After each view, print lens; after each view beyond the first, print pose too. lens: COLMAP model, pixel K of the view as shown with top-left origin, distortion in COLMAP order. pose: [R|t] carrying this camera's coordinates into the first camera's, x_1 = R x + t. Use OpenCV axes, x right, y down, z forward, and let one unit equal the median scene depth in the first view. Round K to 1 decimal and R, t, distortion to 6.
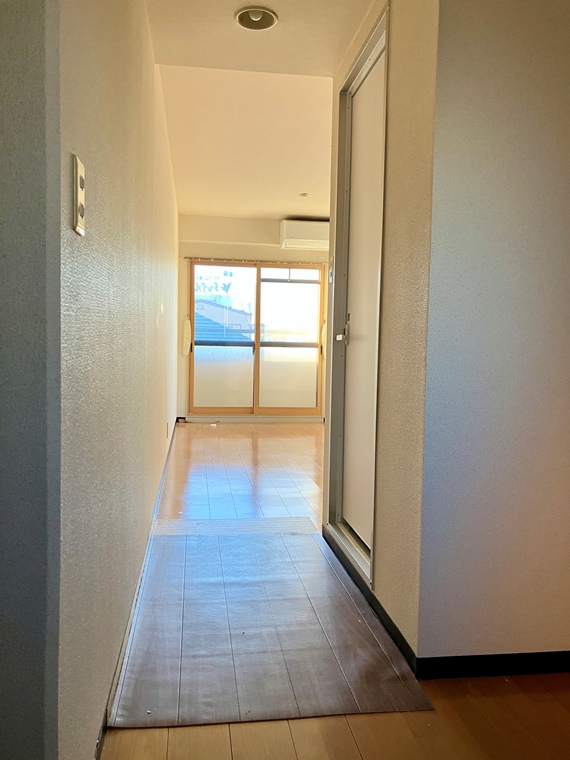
lens RADIAL K [[618.8, 0, 285.0], [0, 618.8, 380.0], [0, 0, 1]] dist [0.015784, 0.001936]
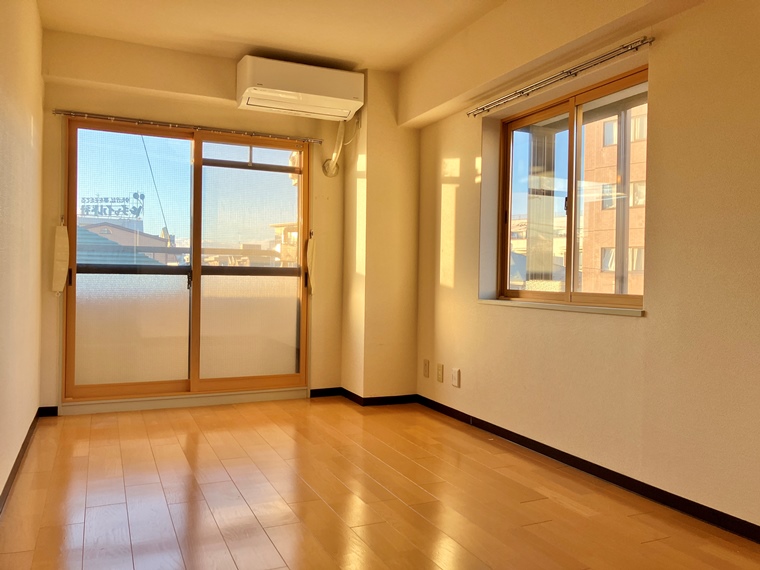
lens RADIAL K [[618.8, 0, 379.2], [0, 618.8, 275.4], [0, 0, 1]] dist [0.015784, 0.001936]
pose [[0.961485, -0.006078, 0.274789, -0.039564], [0.020839, 0.998490, -0.050829, -0.020150], [-0.274066, 0.054598, 0.960160, 0.393827]]
